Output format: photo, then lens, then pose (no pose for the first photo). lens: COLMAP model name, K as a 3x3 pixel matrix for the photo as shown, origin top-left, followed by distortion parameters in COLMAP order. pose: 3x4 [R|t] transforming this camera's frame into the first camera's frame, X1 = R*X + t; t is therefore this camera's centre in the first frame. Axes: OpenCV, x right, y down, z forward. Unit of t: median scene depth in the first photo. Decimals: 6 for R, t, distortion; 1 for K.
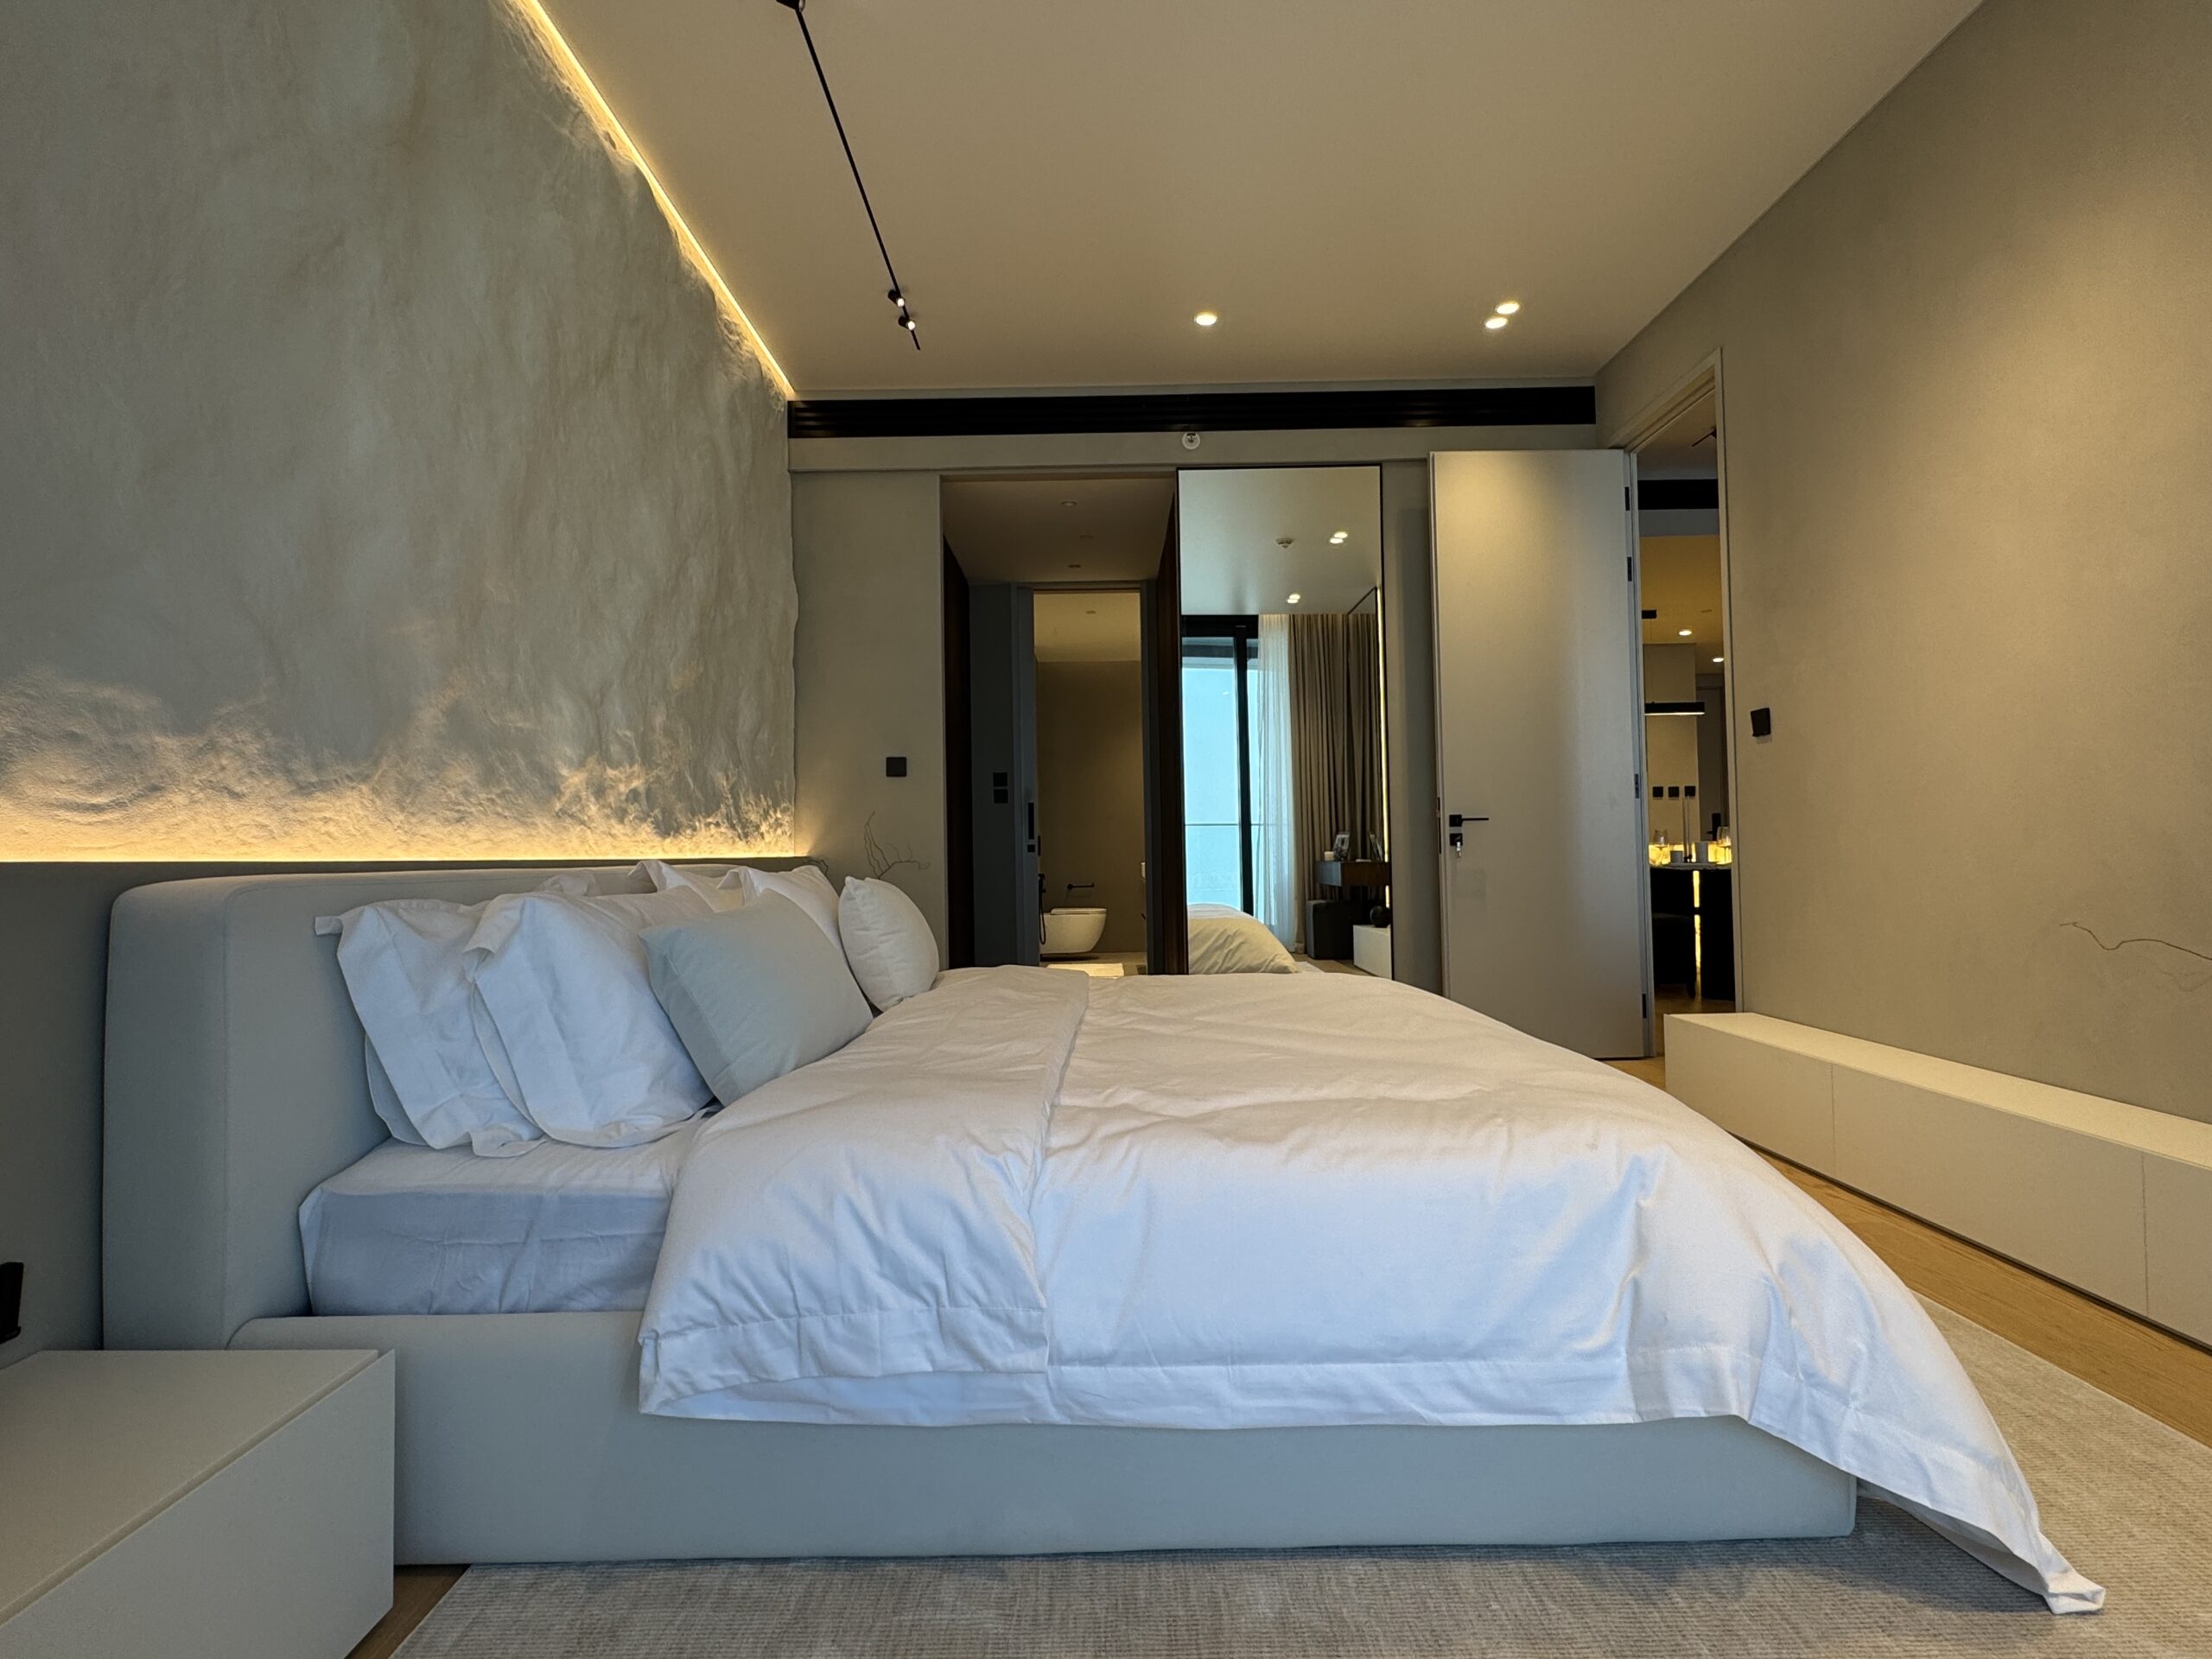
lens RADIAL K [[1115.5, 0, 1100.0], [0, 1115.5, 840.2], [0, 0, 1]] dist [-0.000516, -0.001907]
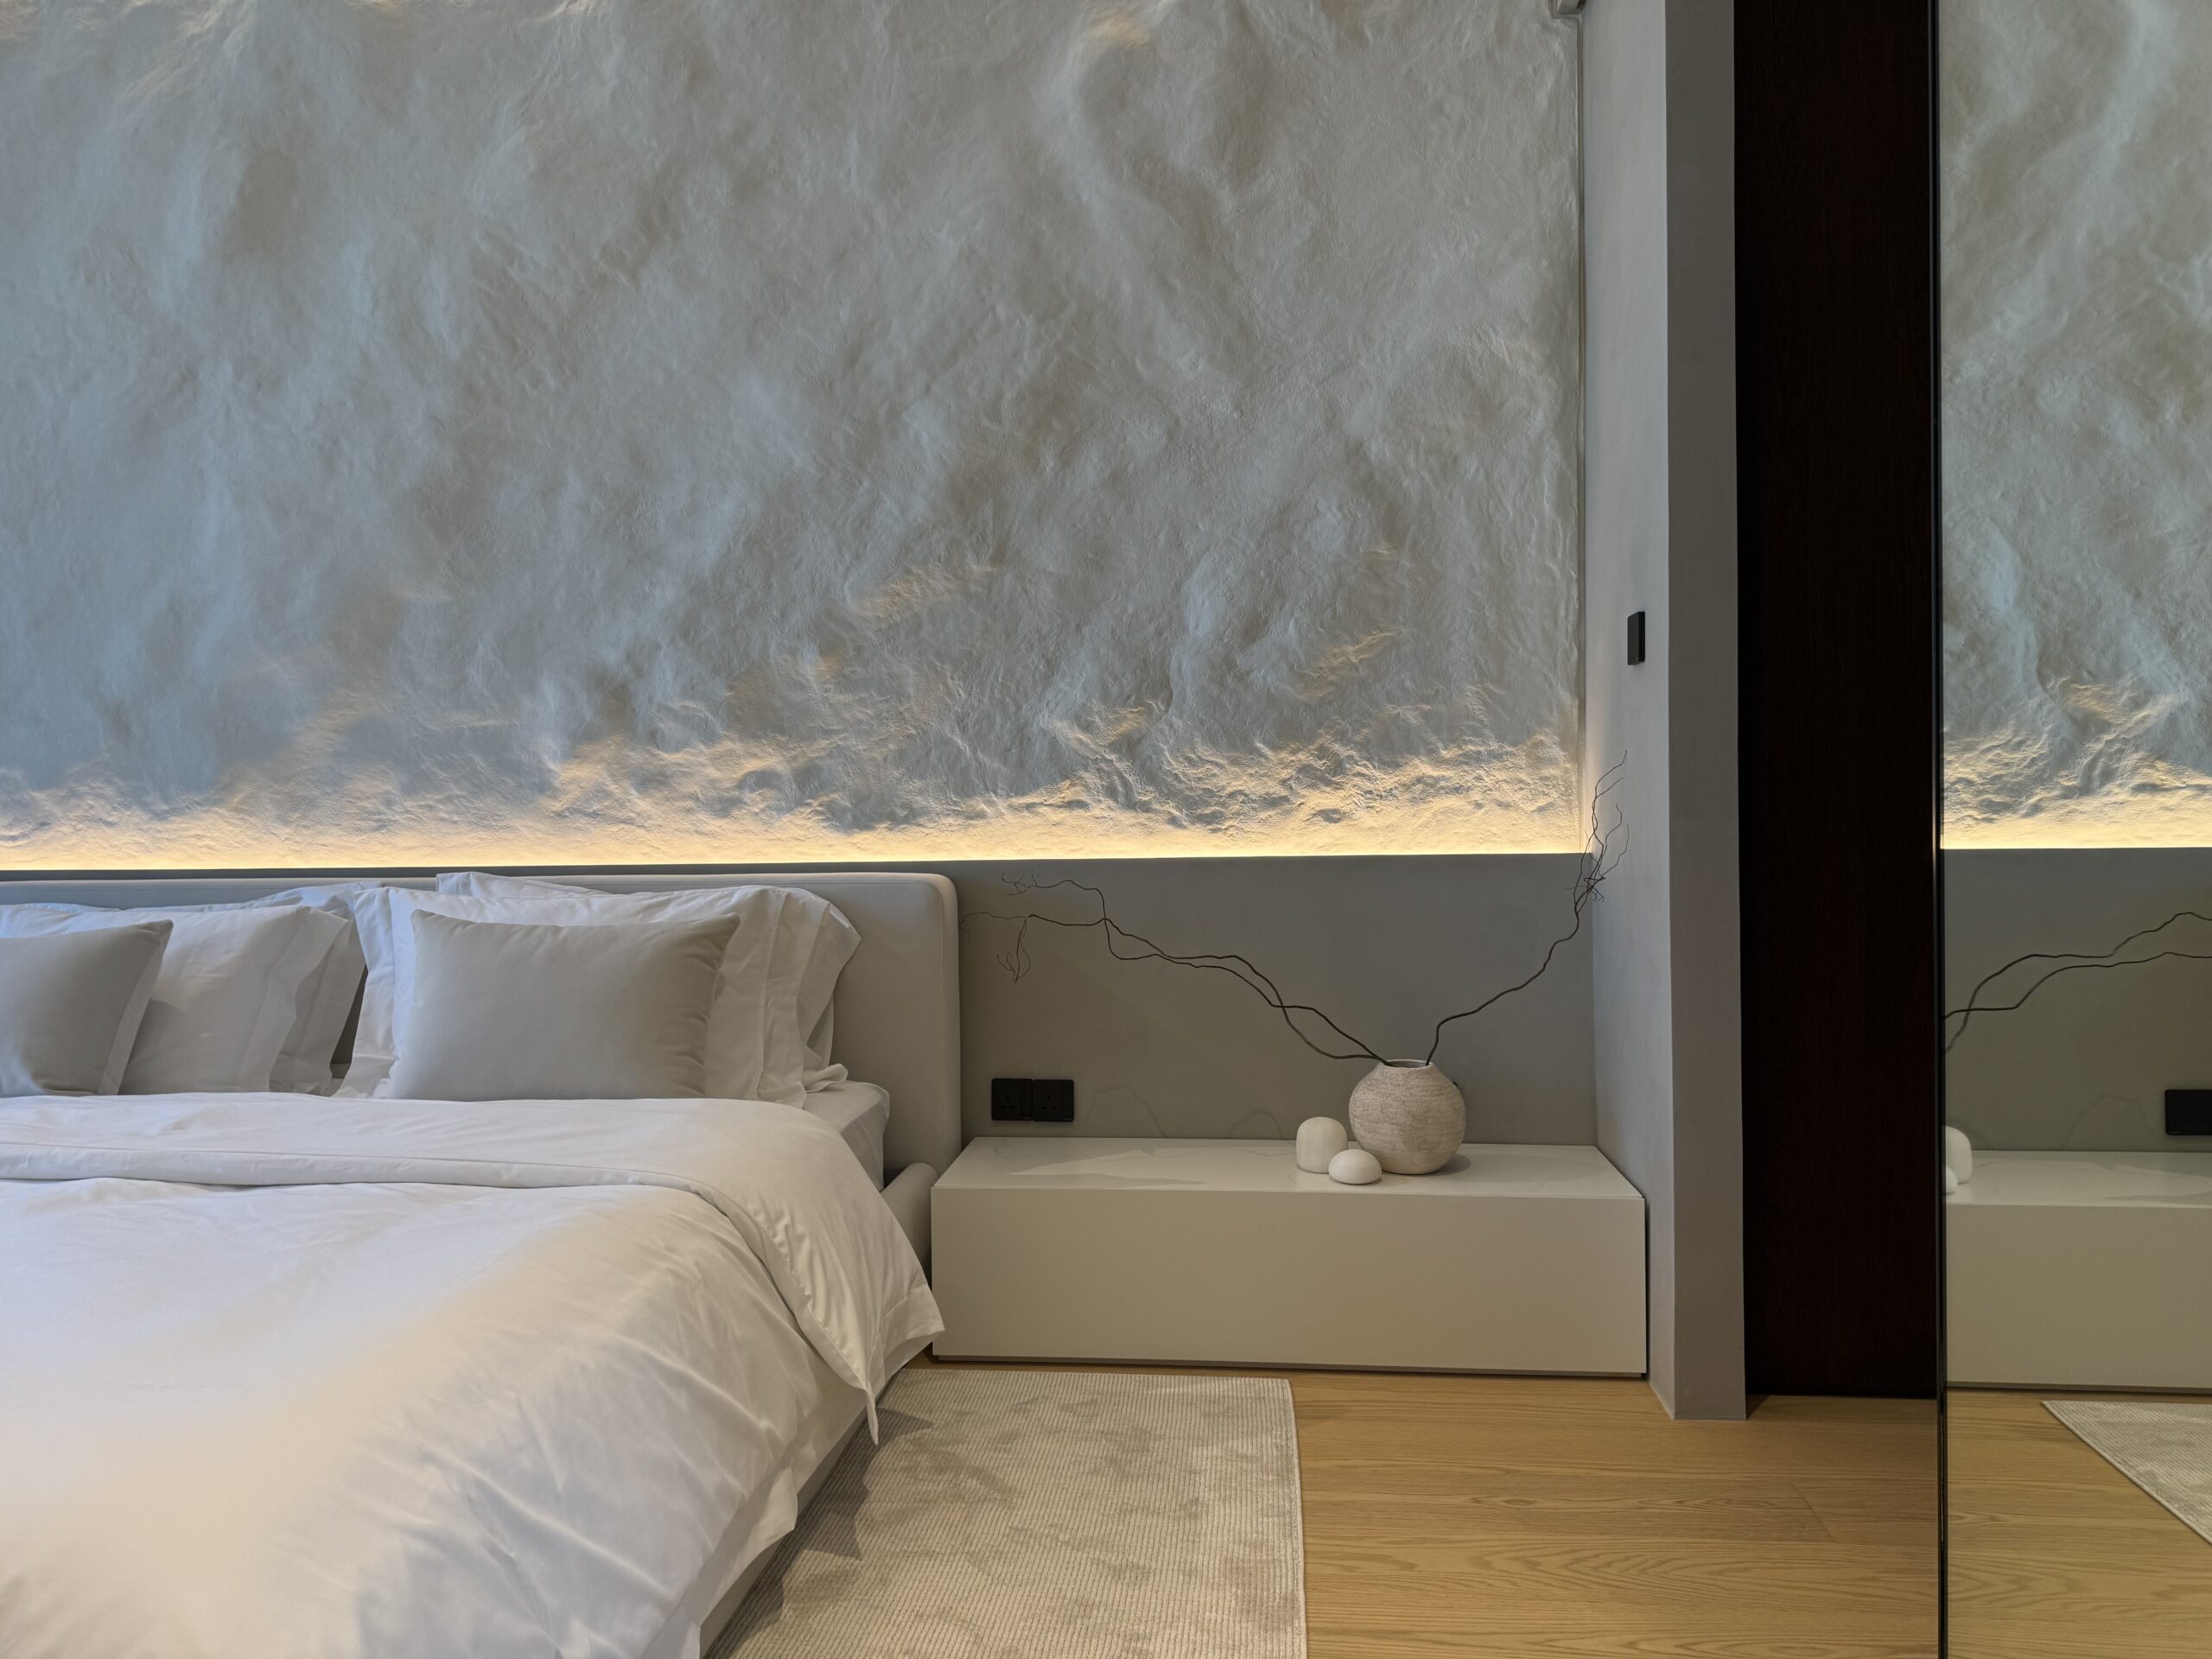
lens RADIAL K [[1603.8, 0, 1164.9], [0, 1603.8, 845.0], [0, 0, 1]] dist [0.081752, -0.111680]
pose [[-0.111261, 0.043018, -0.992860, 0.913286], [0.027460, 0.998814, 0.040199, -0.045897], [0.993412, -0.022791, -0.112311, 1.998341]]
